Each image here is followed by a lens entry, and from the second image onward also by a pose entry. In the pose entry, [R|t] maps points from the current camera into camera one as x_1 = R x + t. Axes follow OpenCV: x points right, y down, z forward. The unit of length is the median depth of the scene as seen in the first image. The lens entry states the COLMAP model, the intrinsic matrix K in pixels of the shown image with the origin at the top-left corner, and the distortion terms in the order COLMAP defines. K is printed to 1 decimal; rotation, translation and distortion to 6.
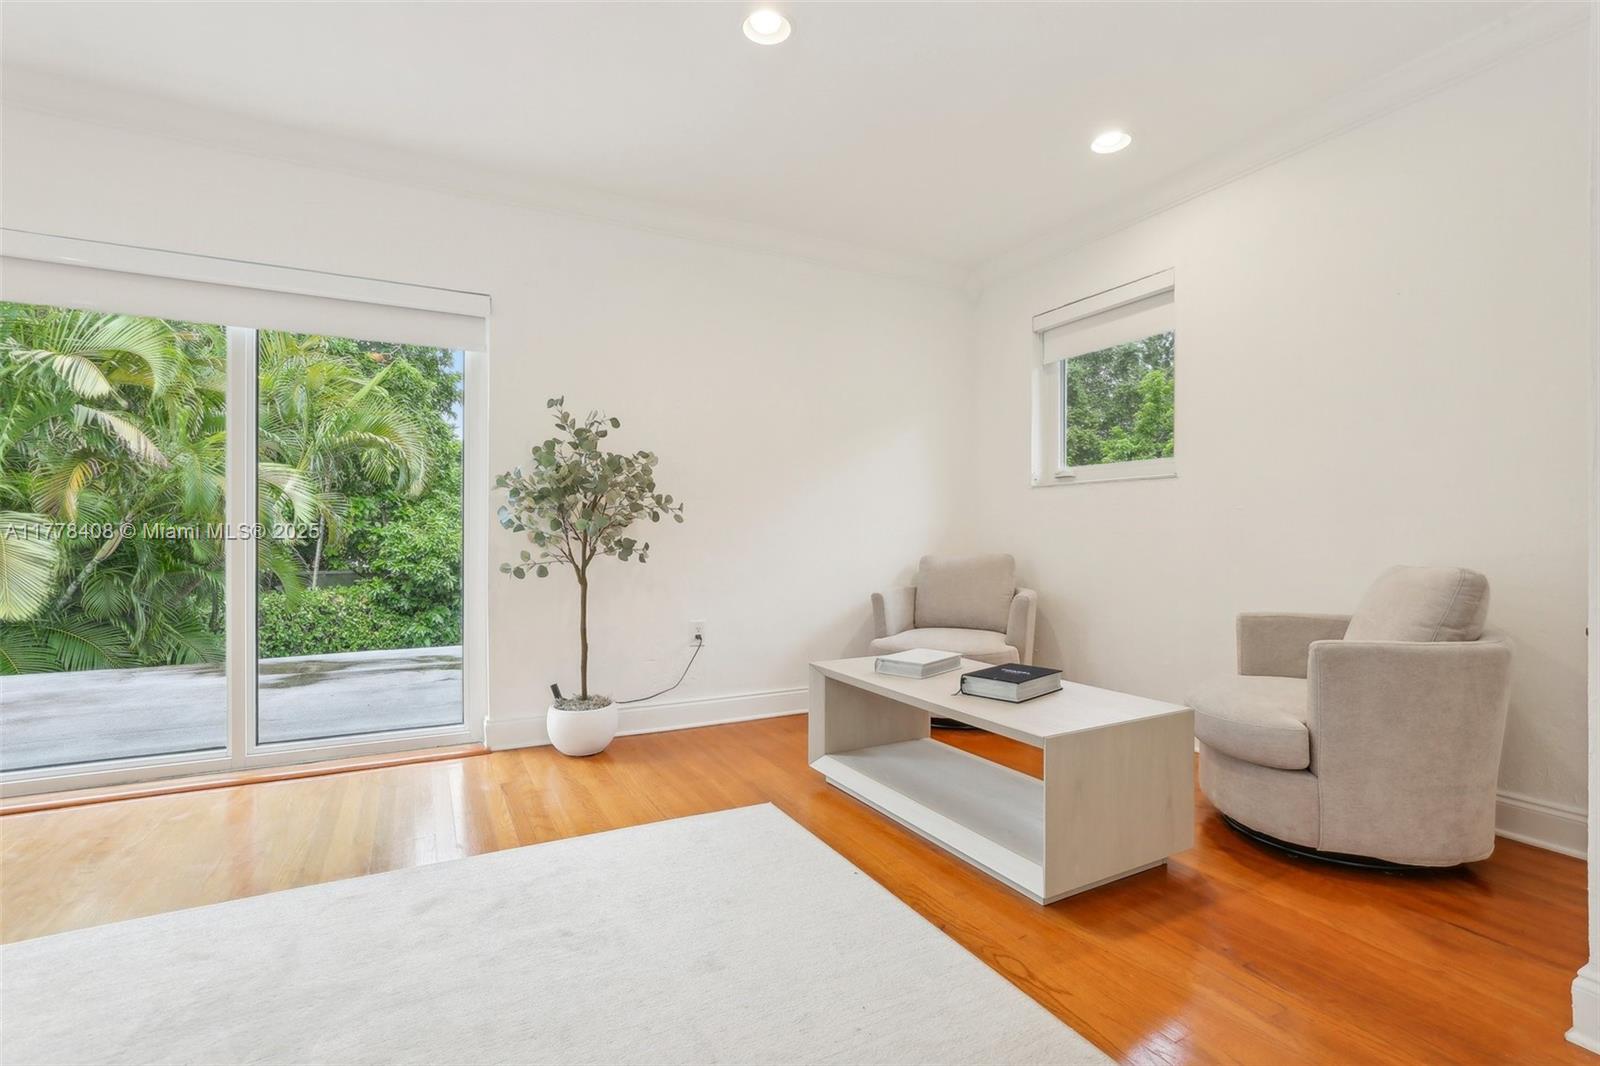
lens RADIAL K [[739.4, 0, 807.2], [0, 739.4, 529.9], [0, 0, 1]] dist [0.000891, 0.002515]
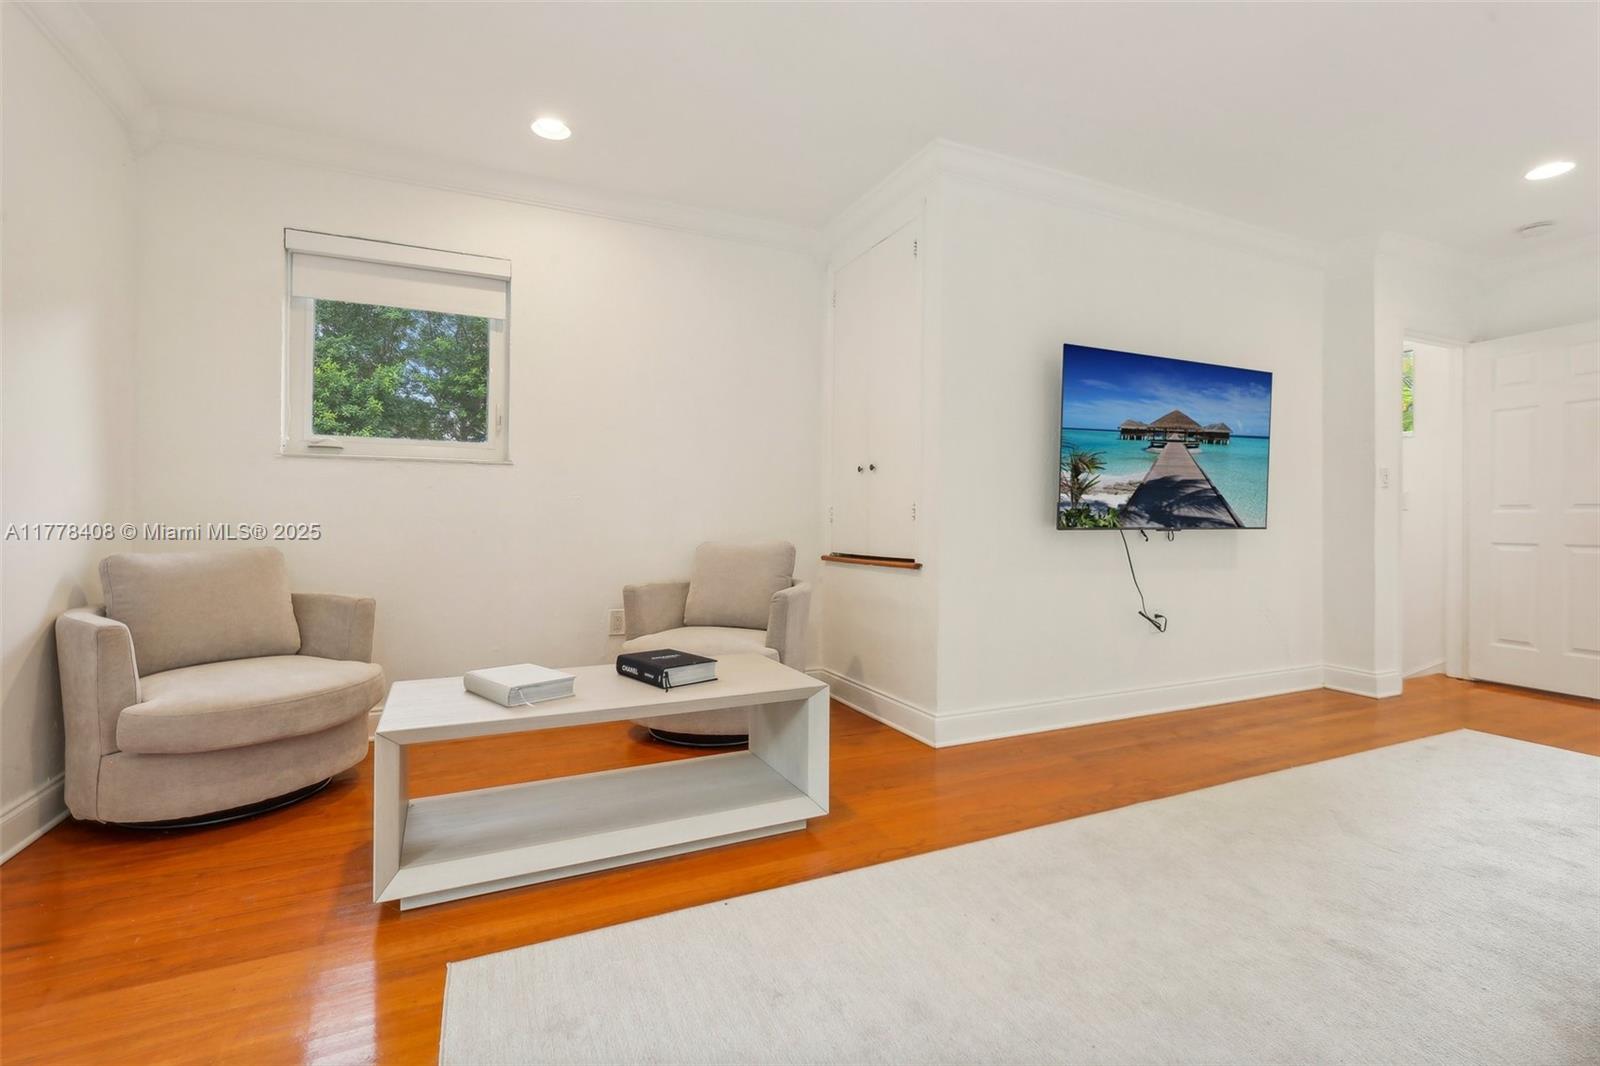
lens RADIAL K [[739.4, 0, 801.4], [0, 739.4, 525.0], [0, 0, 1]] dist [0.000891, 0.002515]
pose [[0.047433, -0.008798, 0.998836, -0.502046], [-0.014687, 0.999847, 0.009504, -0.003556], [-0.998766, -0.015120, 0.047297, 0.531637]]
